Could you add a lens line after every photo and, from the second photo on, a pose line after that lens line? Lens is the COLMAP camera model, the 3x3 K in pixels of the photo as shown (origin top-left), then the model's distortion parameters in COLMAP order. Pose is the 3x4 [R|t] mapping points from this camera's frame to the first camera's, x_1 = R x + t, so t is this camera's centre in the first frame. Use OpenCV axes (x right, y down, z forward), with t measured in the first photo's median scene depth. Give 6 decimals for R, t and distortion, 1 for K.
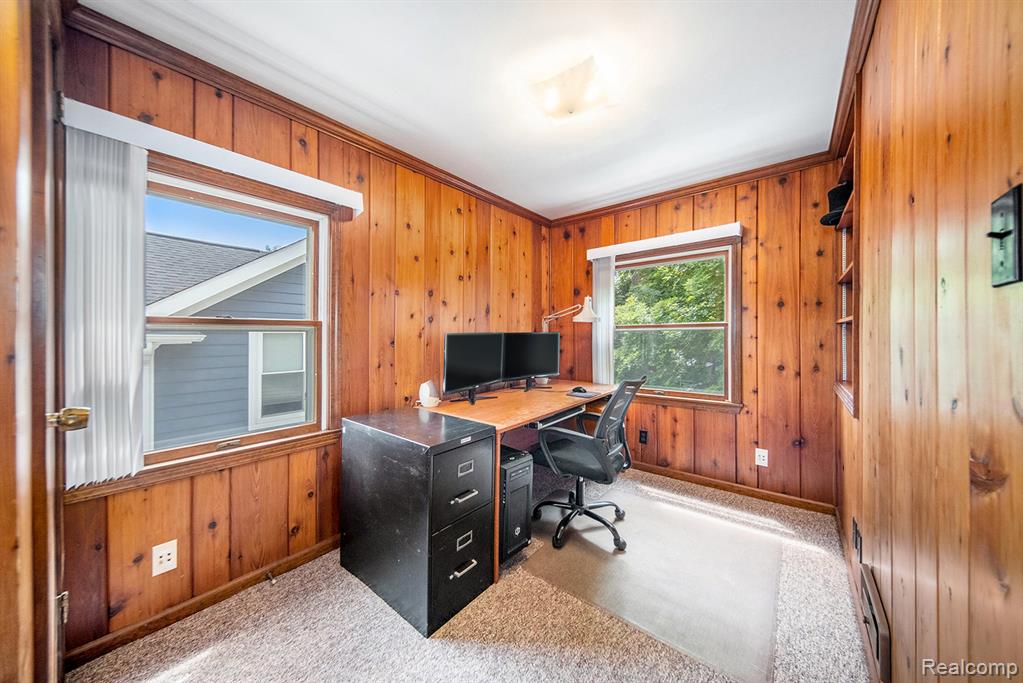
lens RADIAL K [[351.4, 0, 511.6], [0, 351.4, 338.7], [0, 0, 1]] dist [0.003478, -0.000011]
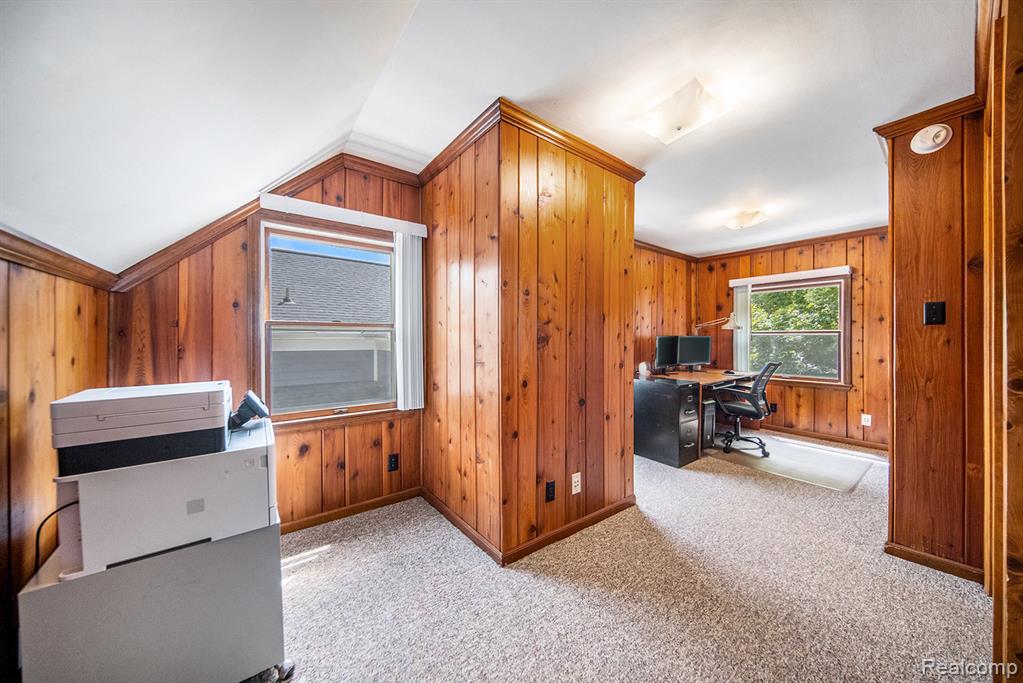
lens RADIAL K [[346.5, 0, 514.2], [0, 346.5, 334.9], [0, 0, 1]] dist [-0.000208, -0.000045]
pose [[0.971637, 0.008557, -0.236323, -0.360787], [-0.011608, 0.999866, -0.011524, 0.004717], [0.236193, 0.013941, 0.971606, -0.709370]]
